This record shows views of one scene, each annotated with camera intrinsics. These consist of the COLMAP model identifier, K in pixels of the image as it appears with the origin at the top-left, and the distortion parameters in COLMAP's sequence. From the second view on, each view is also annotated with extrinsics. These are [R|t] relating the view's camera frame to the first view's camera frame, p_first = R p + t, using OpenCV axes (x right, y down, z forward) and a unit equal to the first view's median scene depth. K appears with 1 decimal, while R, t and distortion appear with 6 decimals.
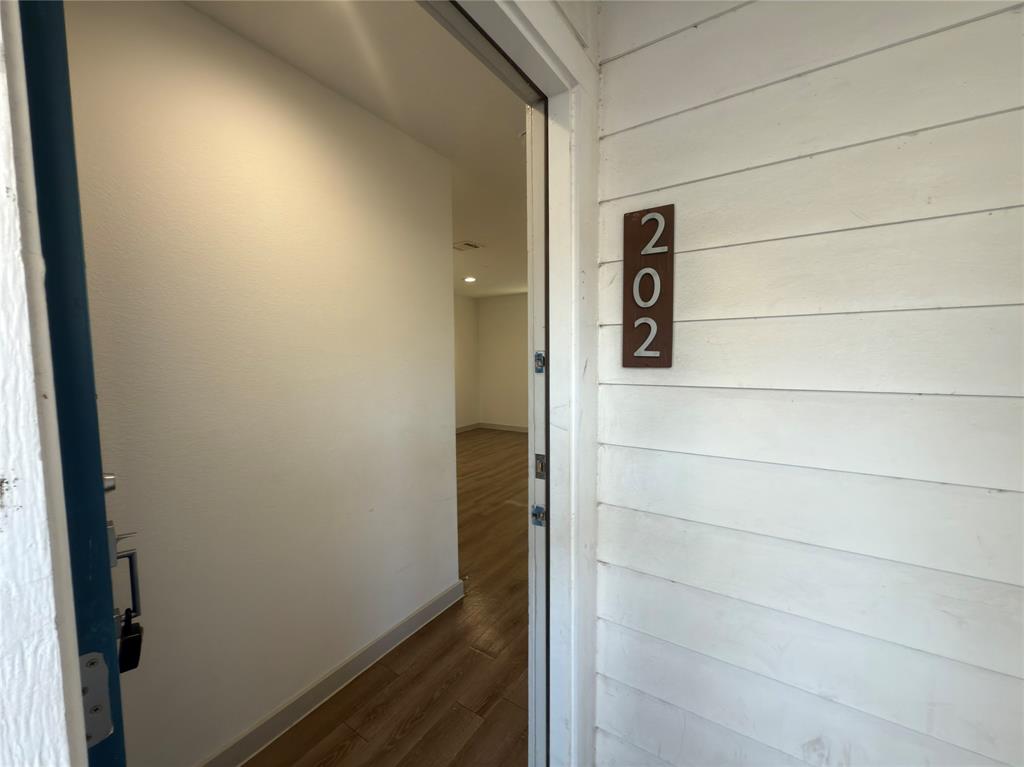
lens RADIAL K [[406.3, 0, 512.0], [0, 406.3, 383.5], [0, 0, 1]] dist [0.001452, 0.000232]
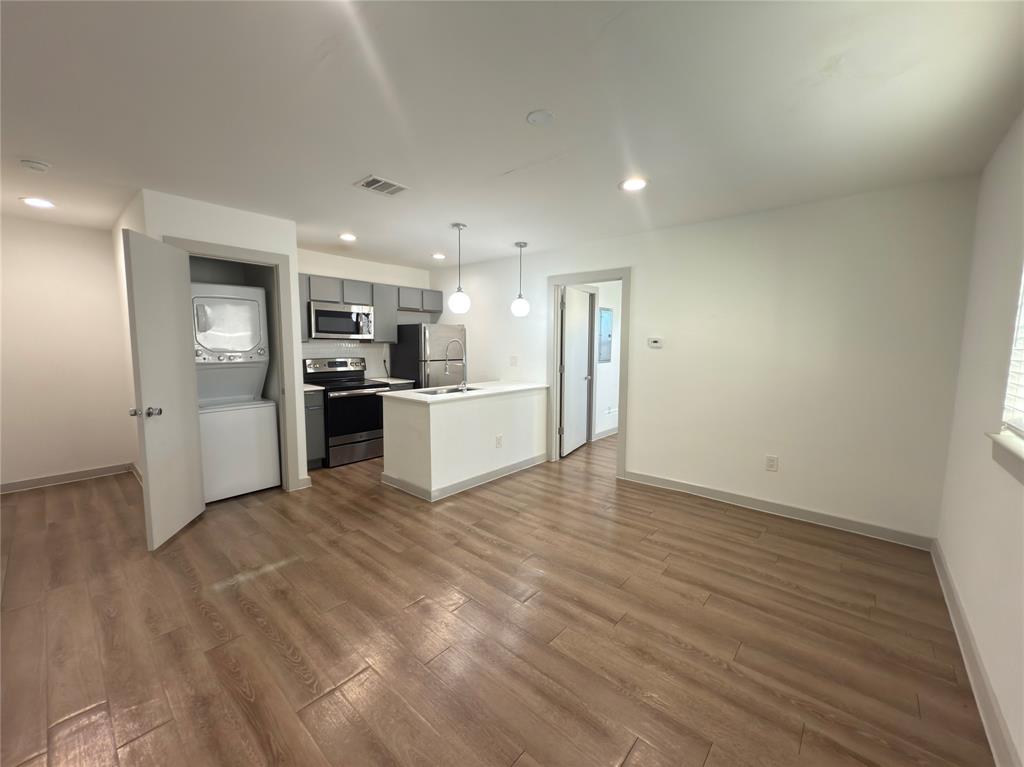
lens RADIAL K [[406.3, 0, 512.0], [0, 406.3, 383.5], [0, 0, 1]] dist [0.001452, 0.000232]
pose [[-0.126737, 0.115683, -0.985168, 0.503583], [-0.078100, 0.988929, 0.126171, -0.087469], [0.988857, 0.092932, -0.116299, 1.136957]]
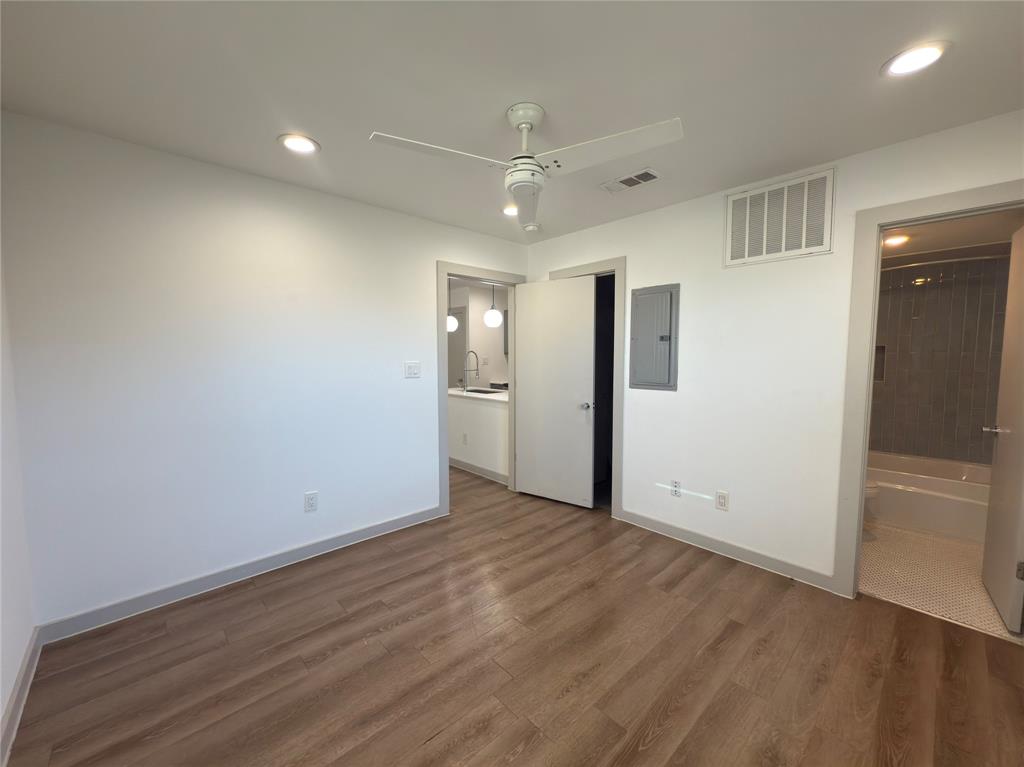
lens RADIAL K [[406.3, 0, 512.0], [0, 406.3, 383.5], [0, 0, 1]] dist [0.001452, 0.000232]
pose [[-0.972964, 0.000604, 0.230957, -0.724545], [0.034546, 0.989127, 0.142947, -0.122951], [-0.228359, 0.147060, -0.962406, 1.956280]]
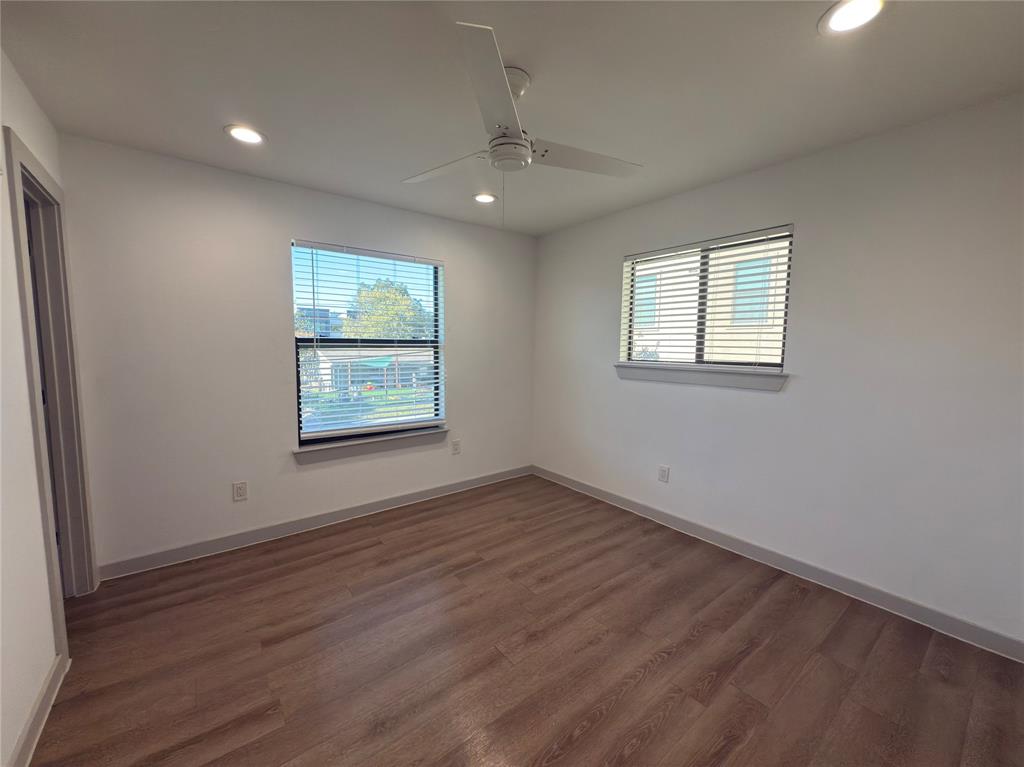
lens RADIAL K [[406.3, 0, 512.0], [0, 406.3, 383.5], [0, 0, 1]] dist [0.001452, 0.000232]
pose [[0.949143, 0.057006, -0.309642, -0.524108], [-0.051720, 0.998342, 0.025262, -0.066776], [0.310569, -0.007963, 0.950518, 1.210646]]
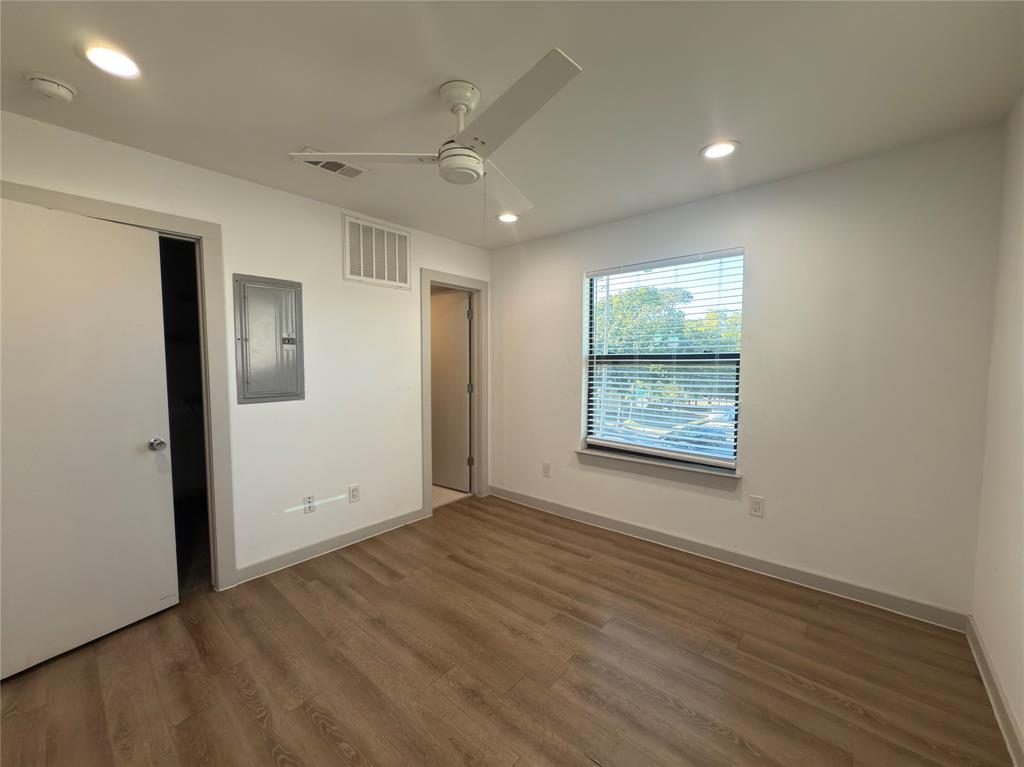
lens RADIAL K [[406.3, 0, 512.0], [0, 406.3, 383.5], [0, 0, 1]] dist [0.001452, 0.000232]
pose [[-0.127552, 0.074575, -0.989024, -0.290991], [-0.072031, 0.993840, 0.084227, -0.105340], [0.989213, 0.081984, -0.121395, 1.654697]]
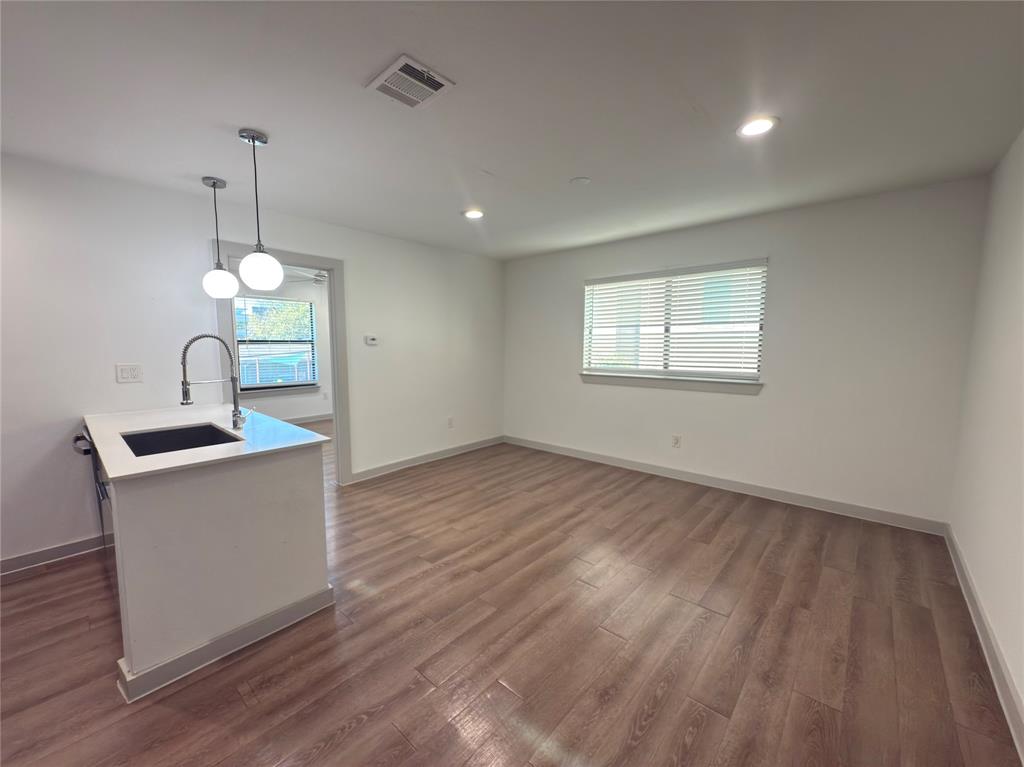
lens RADIAL K [[406.3, 0, 512.0], [0, 406.3, 383.5], [0, 0, 1]] dist [0.001452, 0.000232]
pose [[0.990414, 0.032373, -0.134284, 0.050658], [-0.028673, 0.999157, 0.029394, -0.029442], [0.135122, -0.025262, 0.990507, 0.489679]]
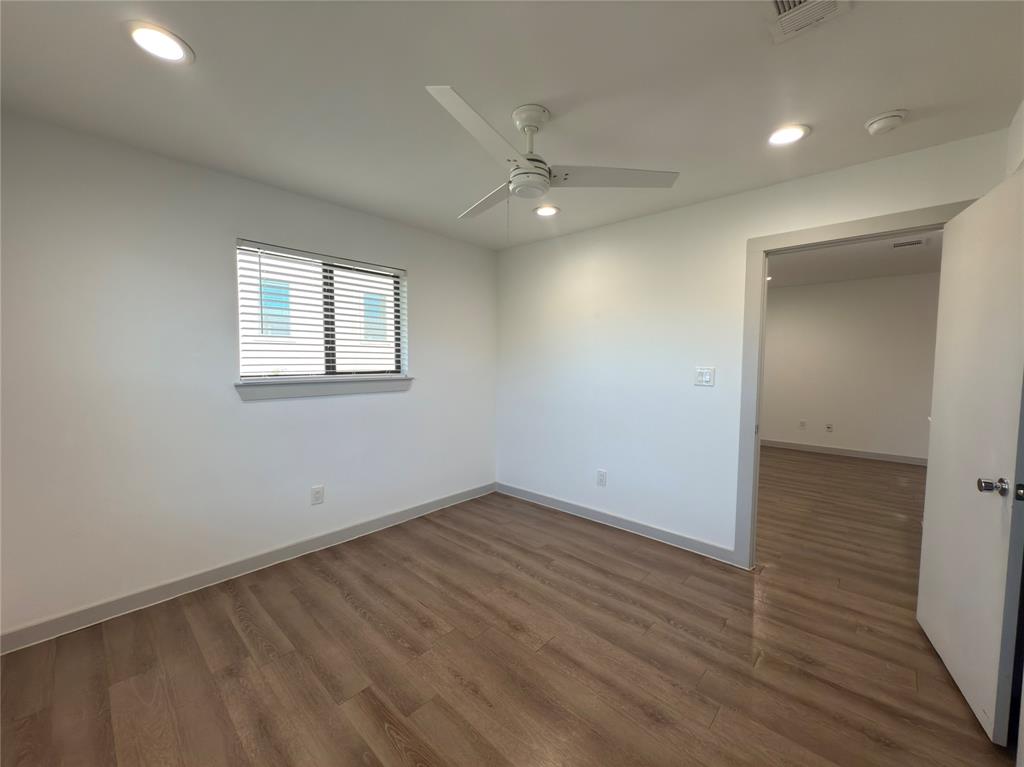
lens RADIAL K [[406.3, 0, 512.0], [0, 406.3, 383.5], [0, 0, 1]] dist [0.001452, 0.000232]
pose [[0.156147, -0.041158, 0.986876, -1.038255], [0.070660, 0.997037, 0.030401, -0.082356], [-0.985203, 0.064986, 0.158592, 1.519091]]
